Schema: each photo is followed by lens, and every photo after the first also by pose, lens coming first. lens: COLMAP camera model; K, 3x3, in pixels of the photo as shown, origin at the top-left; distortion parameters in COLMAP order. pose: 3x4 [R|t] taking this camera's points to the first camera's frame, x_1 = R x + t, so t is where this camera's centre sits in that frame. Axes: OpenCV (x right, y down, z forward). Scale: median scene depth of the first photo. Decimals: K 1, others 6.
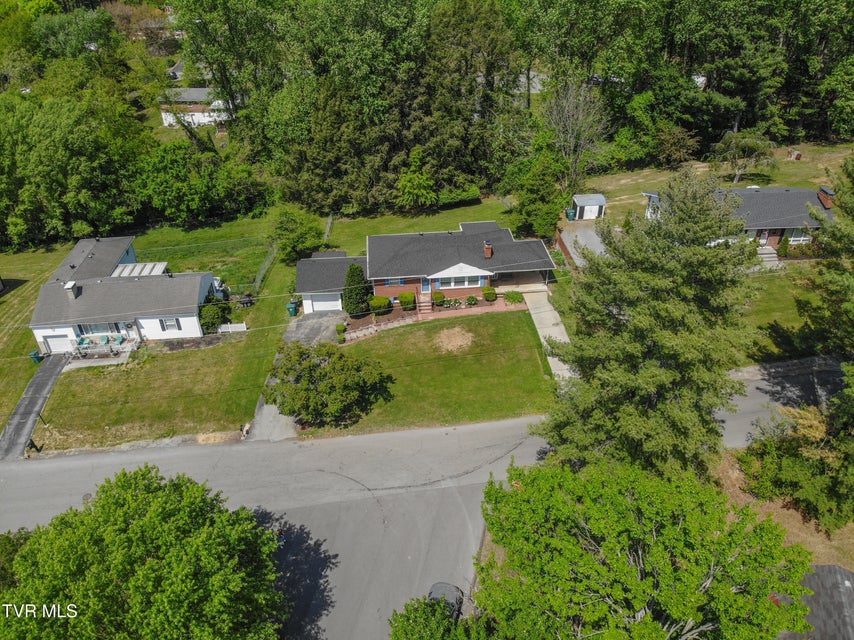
lens RADIAL K [[621.8, 0, 430.7], [0, 621.8, 320.7], [0, 0, 1]] dist [0.083984, -0.211257]
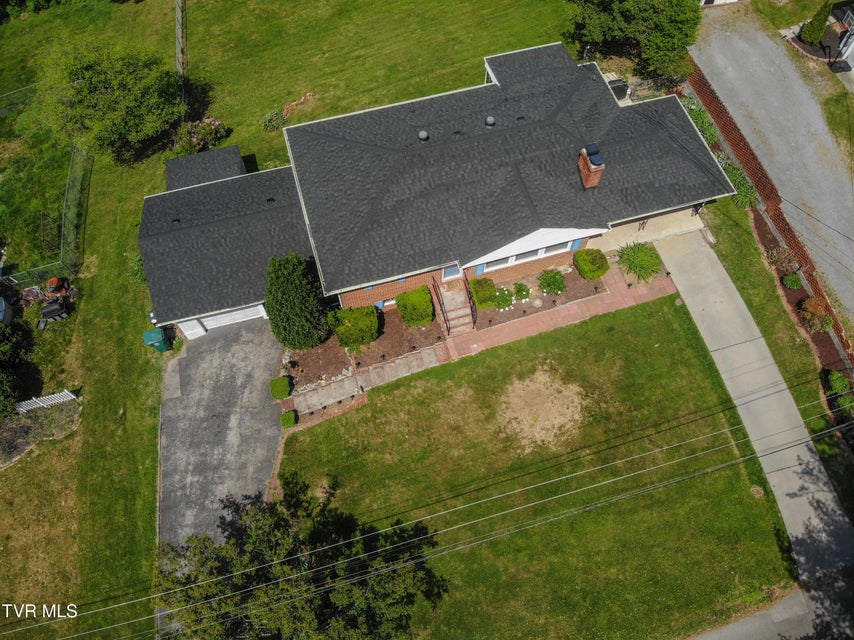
lens RADIAL K [[621.8, 0, 430.7], [0, 621.8, 320.7], [0, 0, 1]] dist [0.083984, -0.211257]
pose [[0.982276, -0.165841, 0.087359, -0.068549], [0.103083, 0.867194, 0.487184, -0.245159], [-0.156552, -0.469544, 0.868919, 0.607322]]
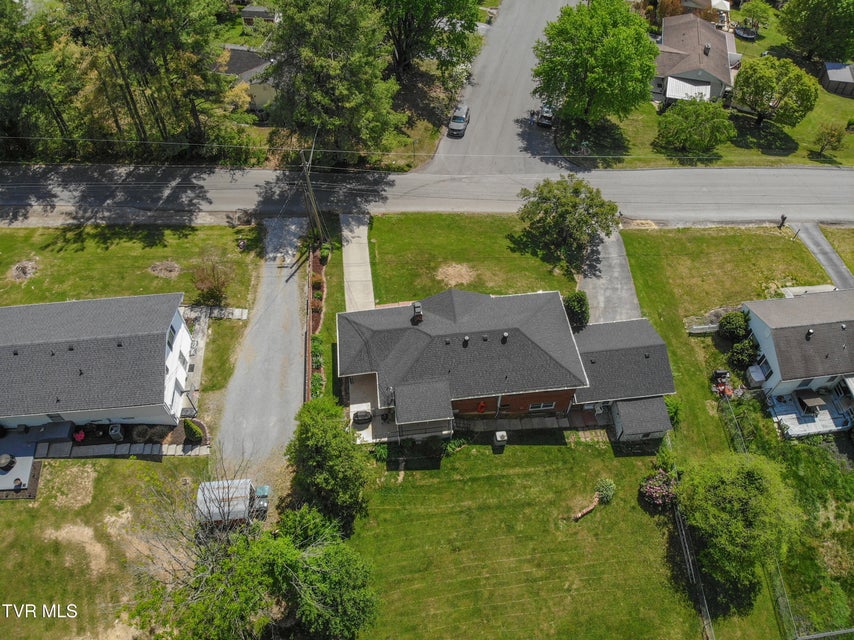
lens RADIAL K [[621.8, 0, 430.7], [0, 621.8, 320.7], [0, 0, 1]] dist [0.083984, -0.211257]
pose [[-0.999573, 0.029201, -0.001291, 0.076780], [-0.000505, 0.026918, 0.999638, -0.918927], [0.029226, 0.999211, -0.026892, 1.041548]]
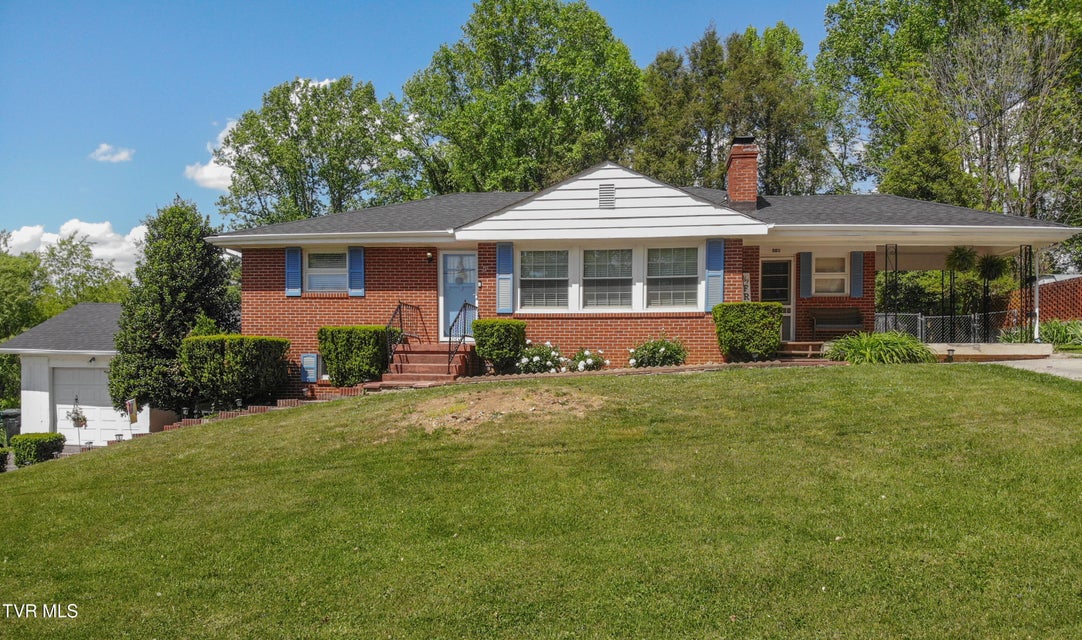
lens RADIAL K [[802.1, 0, 551.7], [0, 802.1, 389.6], [0, 0, 1]] dist [0.005573, -0.007918]
pose [[0.978386, 0.015924, -0.206172, 0.086322], [-0.125139, 0.839332, -0.529019, 0.120203], [0.164622, 0.543385, 0.823184, 0.793799]]
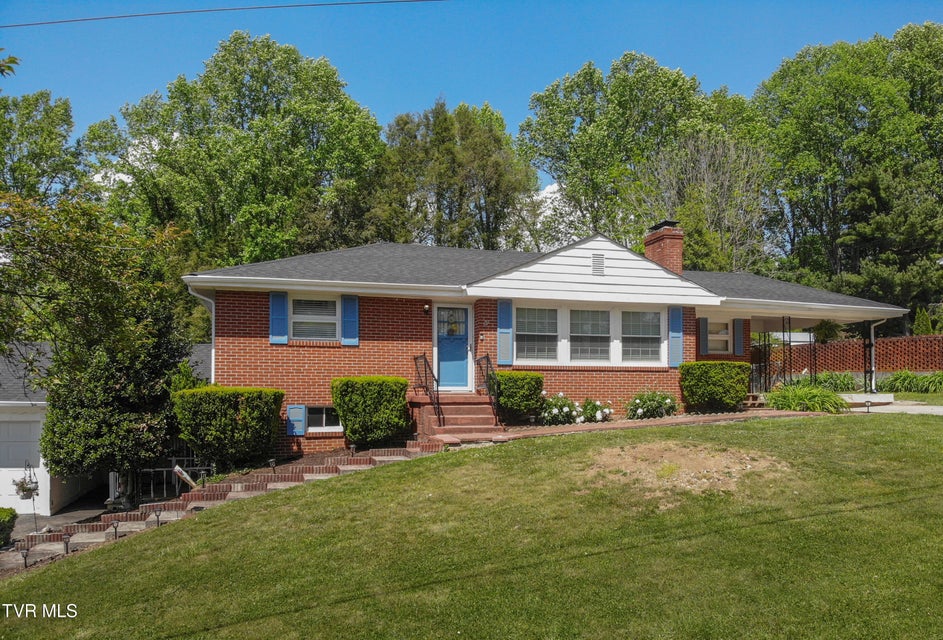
lens RADIAL K [[734.6, 0, 509.5], [0, 734.6, 370.1], [0, 0, 1]] dist [0.138133, -0.376472]
pose [[0.975318, 0.011860, 0.220488, -0.048407], [0.121248, 0.805774, -0.579678, 0.111760], [-0.184539, 0.592104, 0.784448, 0.793060]]
